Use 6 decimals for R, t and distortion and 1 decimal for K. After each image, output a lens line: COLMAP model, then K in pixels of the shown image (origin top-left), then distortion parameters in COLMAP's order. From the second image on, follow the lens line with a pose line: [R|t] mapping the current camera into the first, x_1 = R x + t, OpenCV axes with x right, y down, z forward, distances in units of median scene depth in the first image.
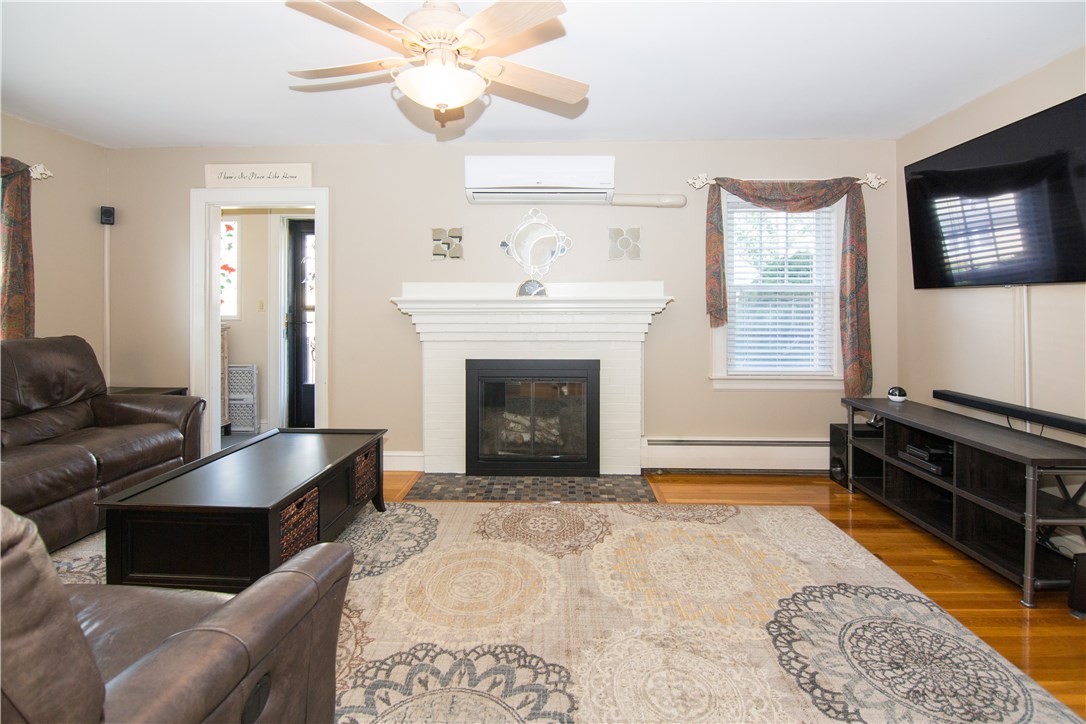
lens RADIAL K [[497.9, 0, 529.4], [0, 497.9, 311.5], [0, 0, 1]] dist [0.000992, -0.009281]
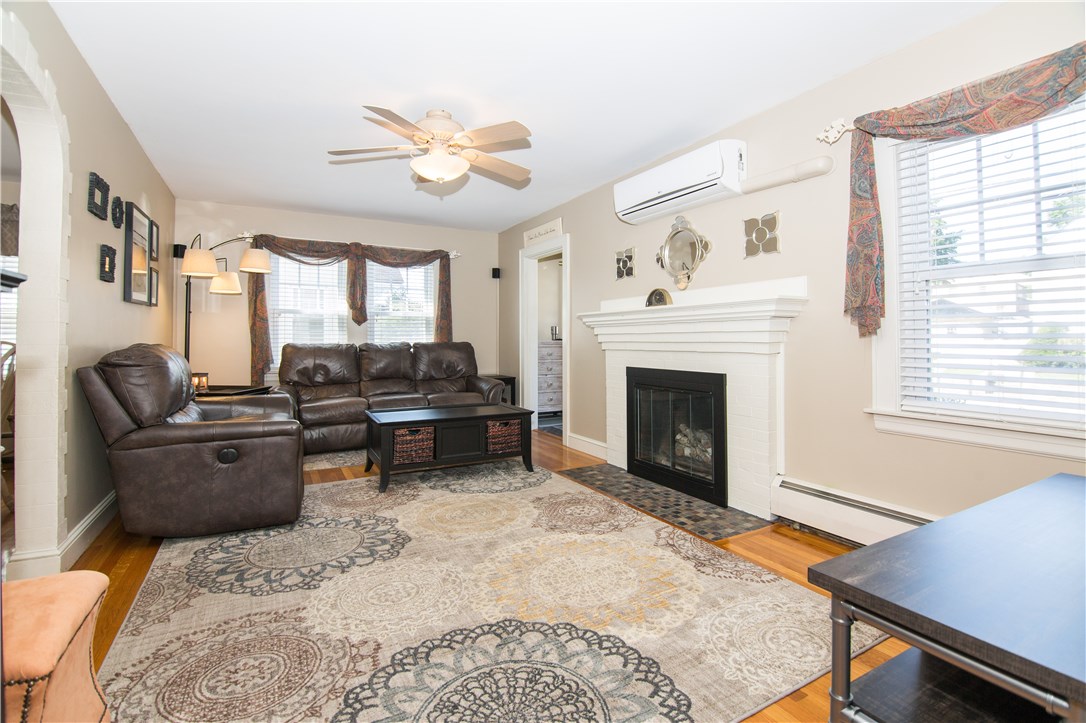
lens RADIAL K [[483.1, 0, 546.5], [0, 483.1, 334.6], [0, 0, 1]] dist [0.002957, -0.010628]
pose [[0.535295, -0.008189, -0.844626, 0.897921], [-0.003973, 0.999918, -0.012213, 0.050553], [0.844656, 0.009893, 0.535218, 0.361150]]
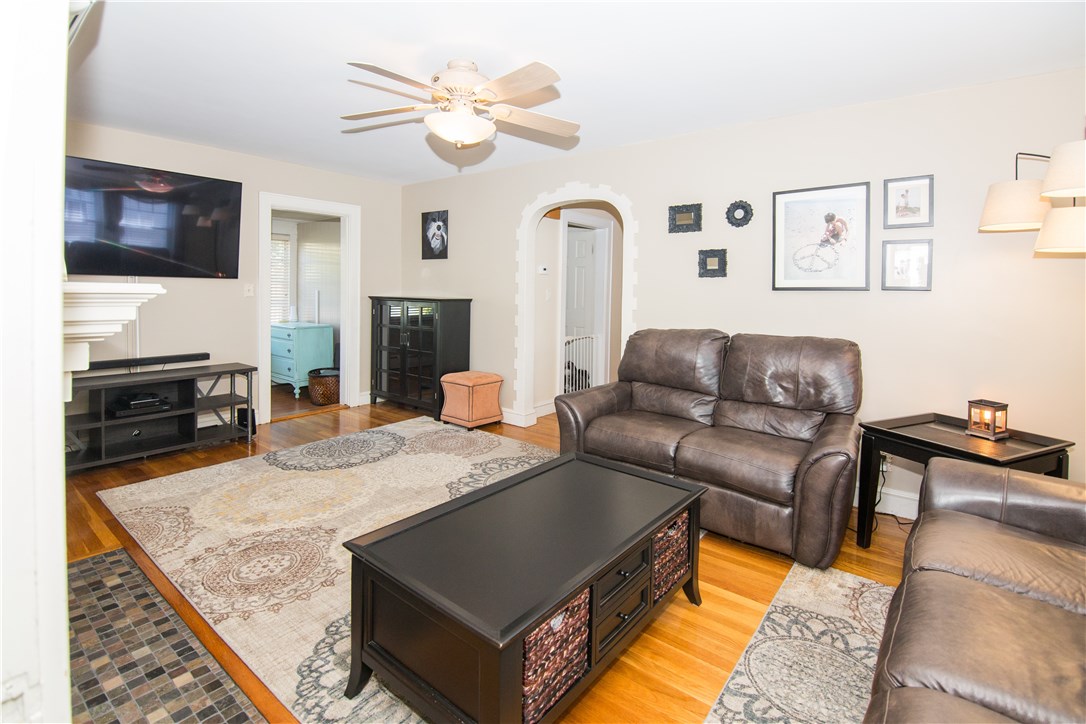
lens RADIAL K [[508.5, 0, 542.5], [0, 508.5, 350.1], [0, 0, 1]] dist [0.000022, -0.000040]
pose [[-0.814704, -0.077026, 0.574739, -0.796811], [-0.010269, 0.992900, 0.118511, -0.027768], [-0.579787, 0.090649, -0.809710, 1.388189]]
